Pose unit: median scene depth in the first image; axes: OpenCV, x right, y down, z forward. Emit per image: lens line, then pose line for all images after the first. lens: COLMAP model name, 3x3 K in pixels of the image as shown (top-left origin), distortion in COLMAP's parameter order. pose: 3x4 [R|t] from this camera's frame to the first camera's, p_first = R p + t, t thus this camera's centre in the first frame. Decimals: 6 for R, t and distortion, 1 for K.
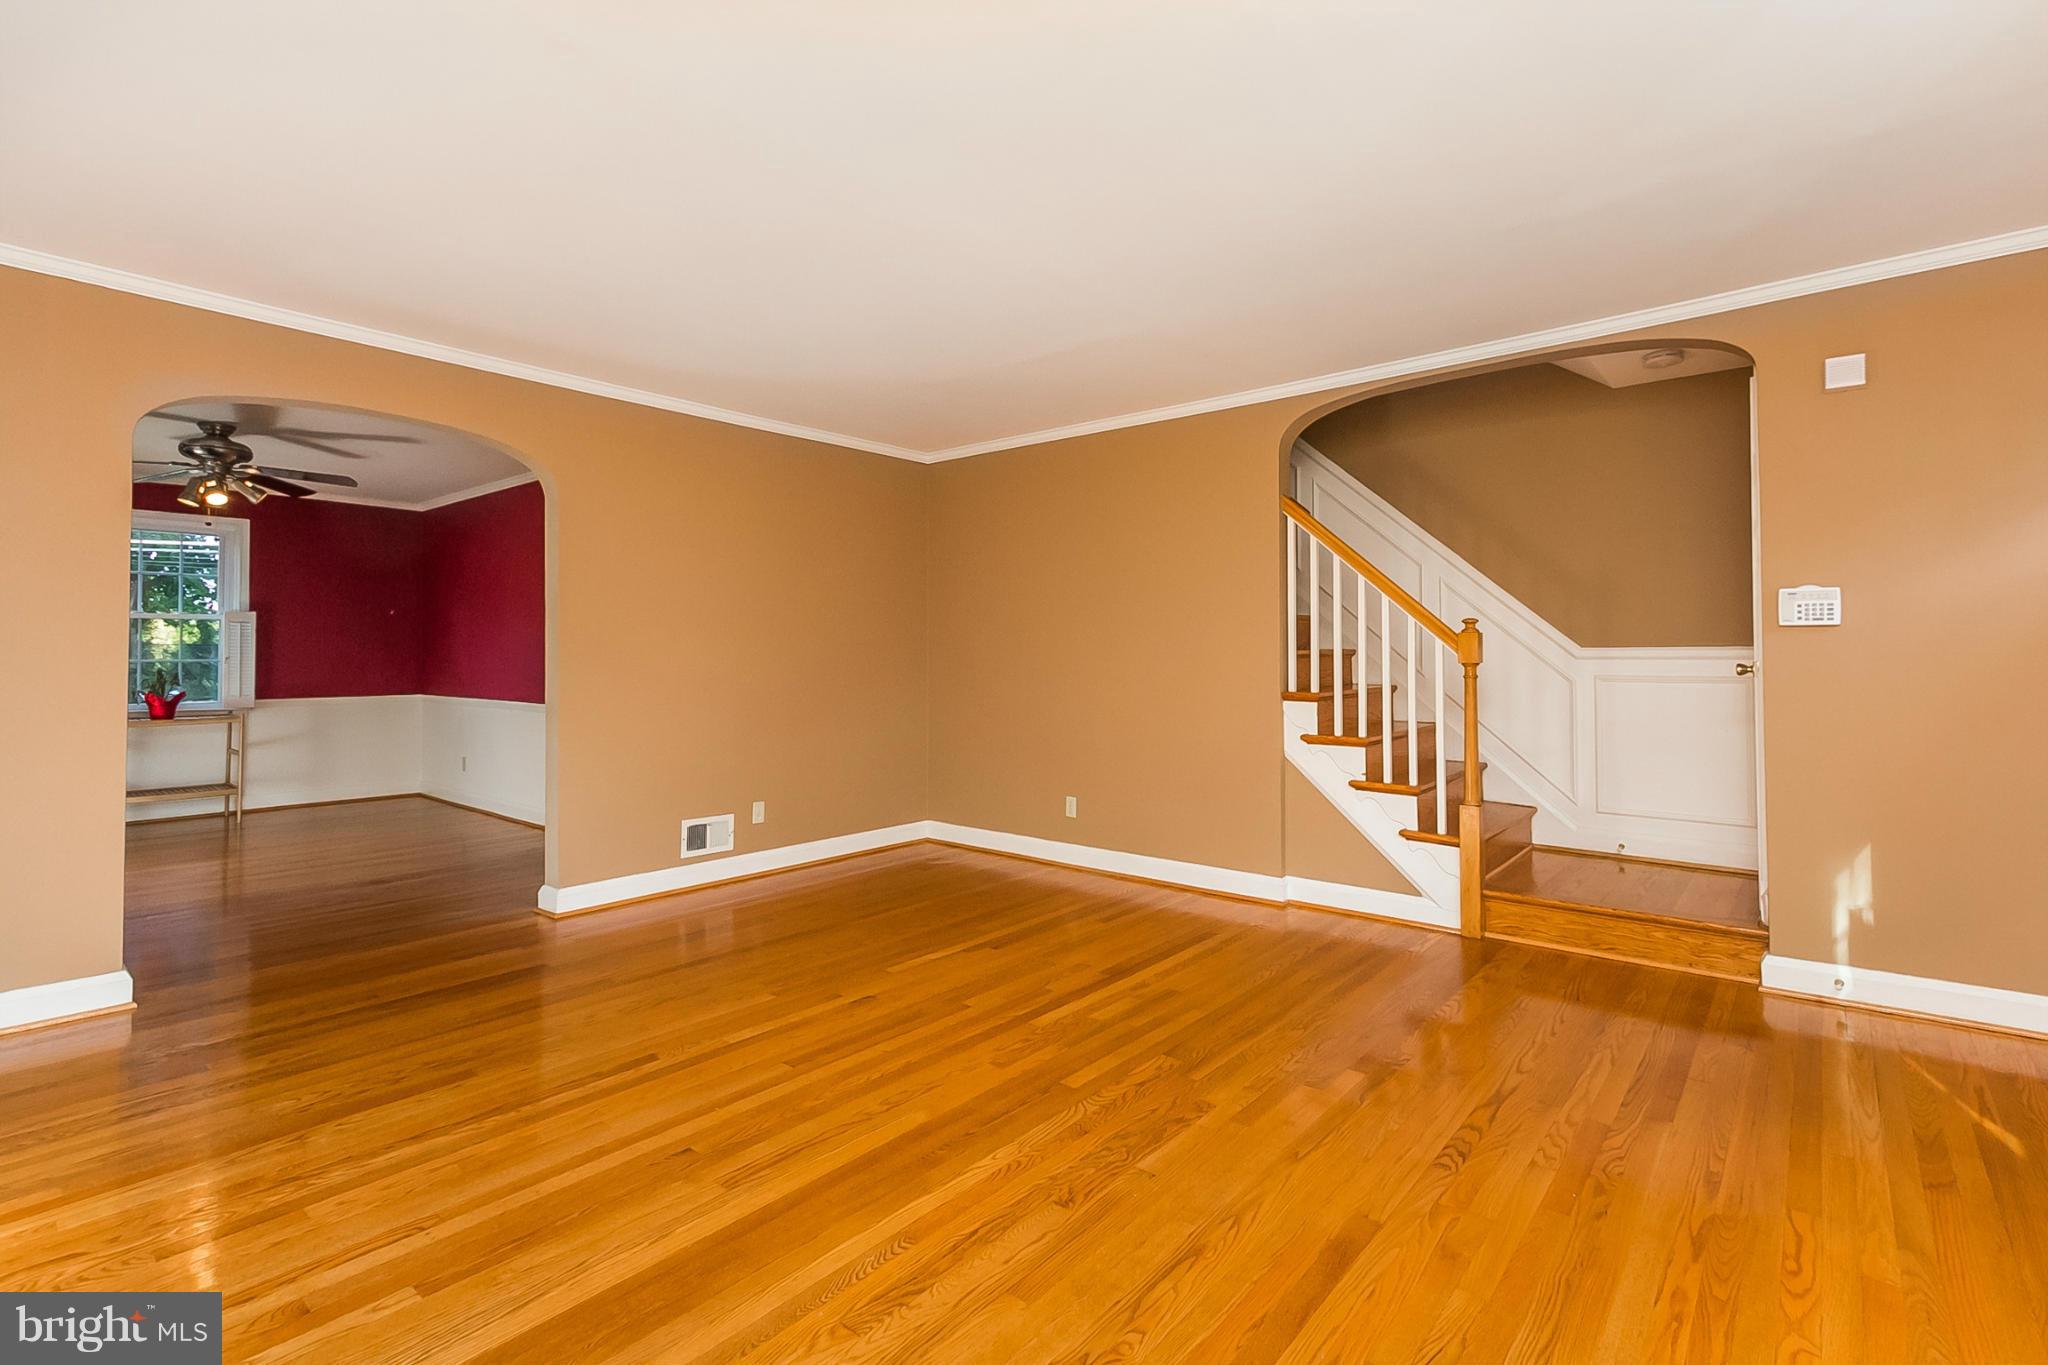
lens RADIAL K [[969.7, 0, 1025.4], [0, 969.7, 639.2], [0, 0, 1]] dist [-0.000406, -0.000368]
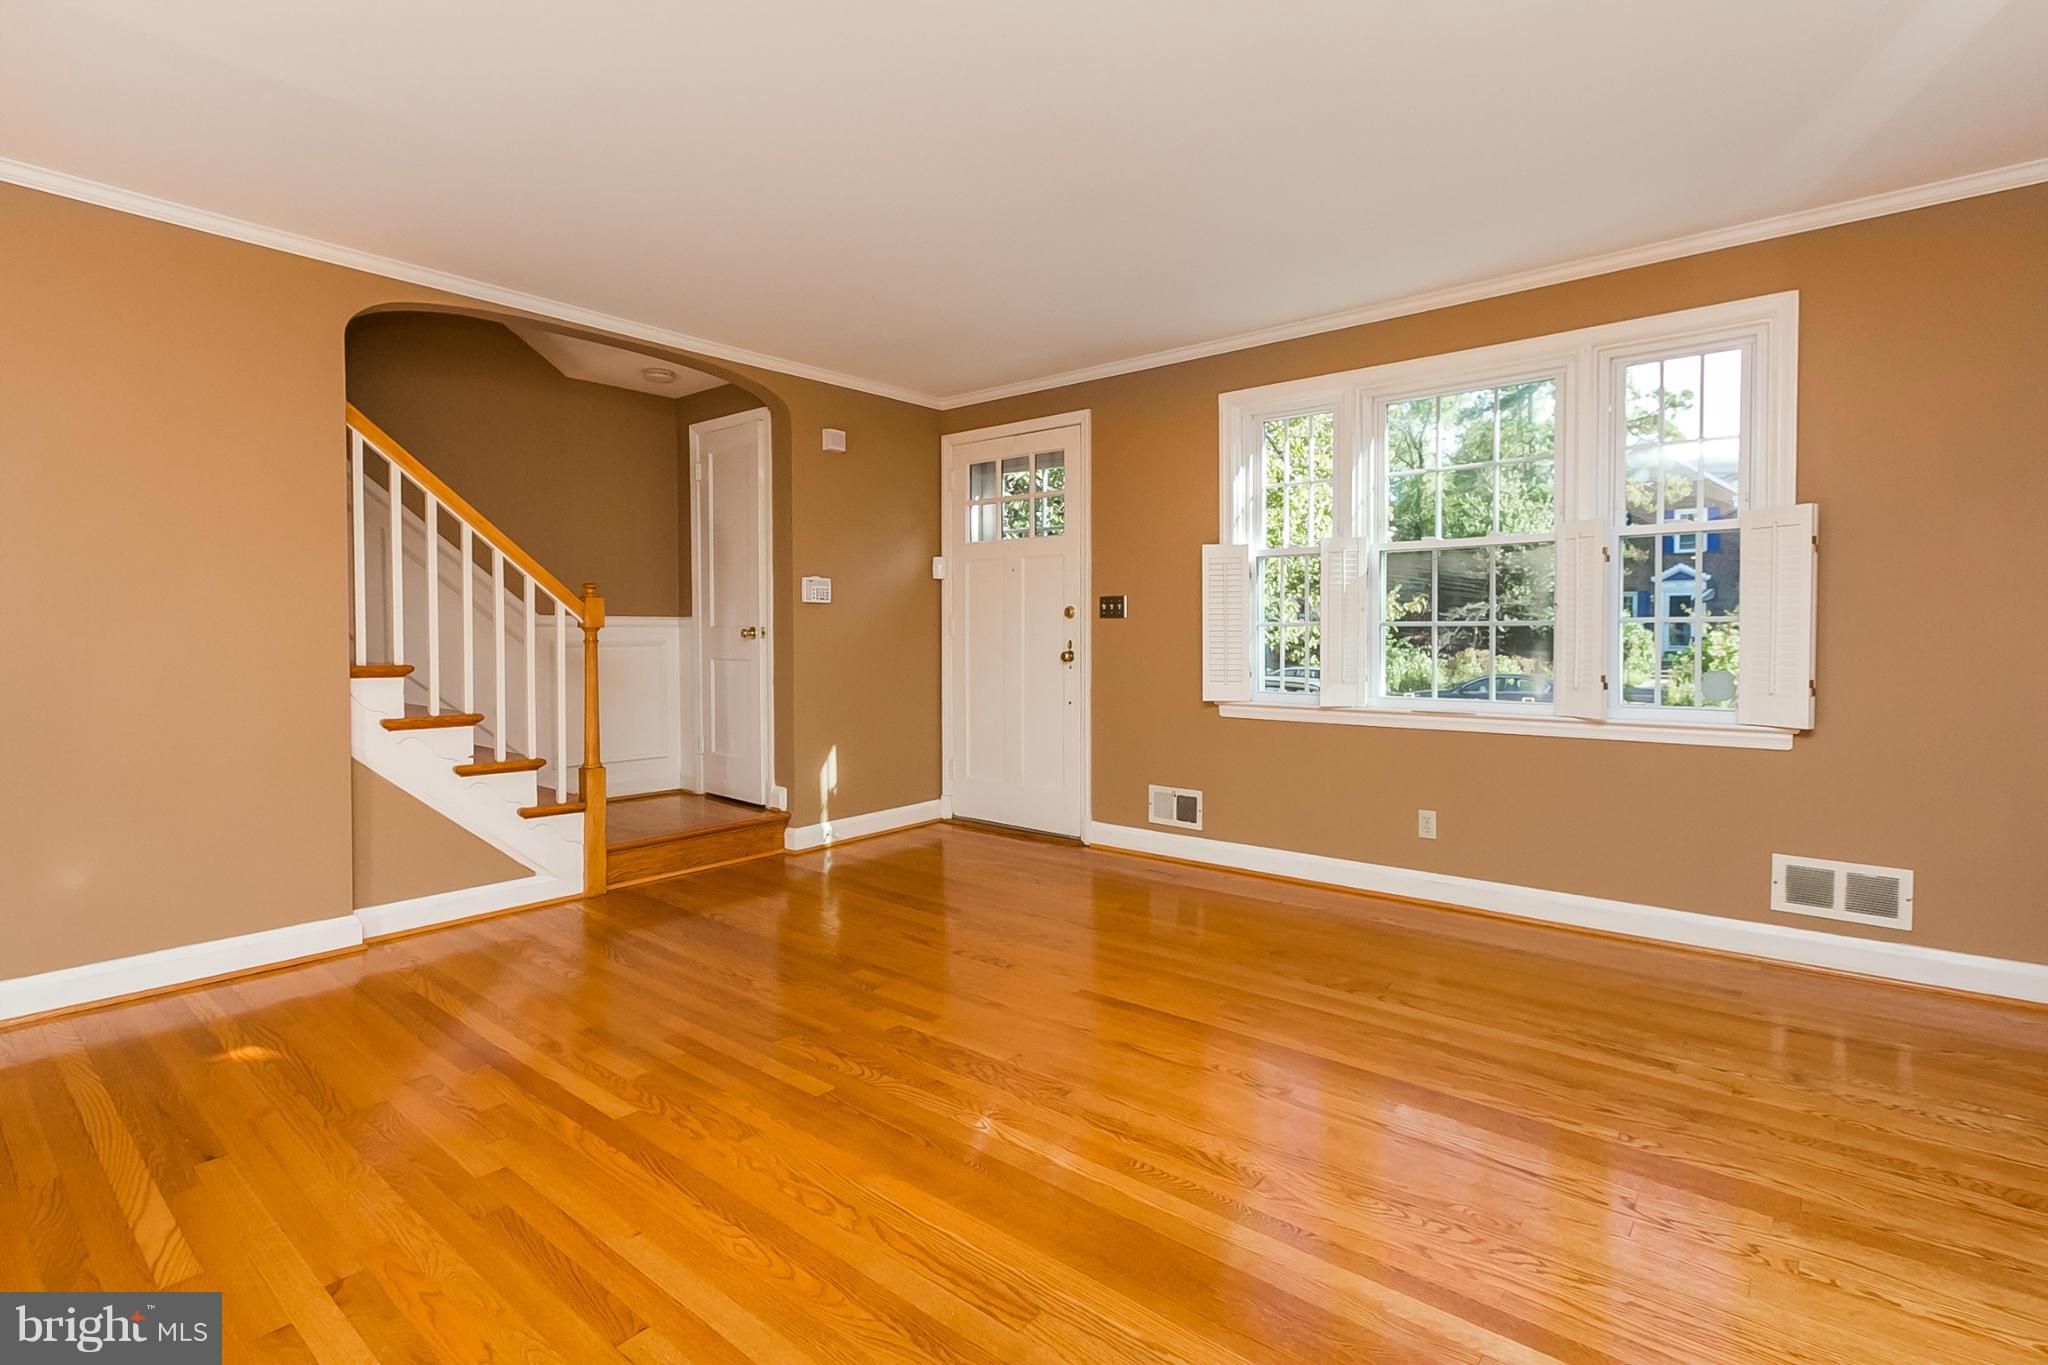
lens RADIAL K [[941.0, 0, 1073.2], [0, 941.0, 647.3], [0, 0, 1]] dist [-0.000888, -0.000138]
pose [[-0.043394, -0.012870, 0.998975, -0.684977], [-0.016451, 0.999791, 0.012166, 0.030908], [-0.998923, -0.015907, -0.043597, 0.678216]]
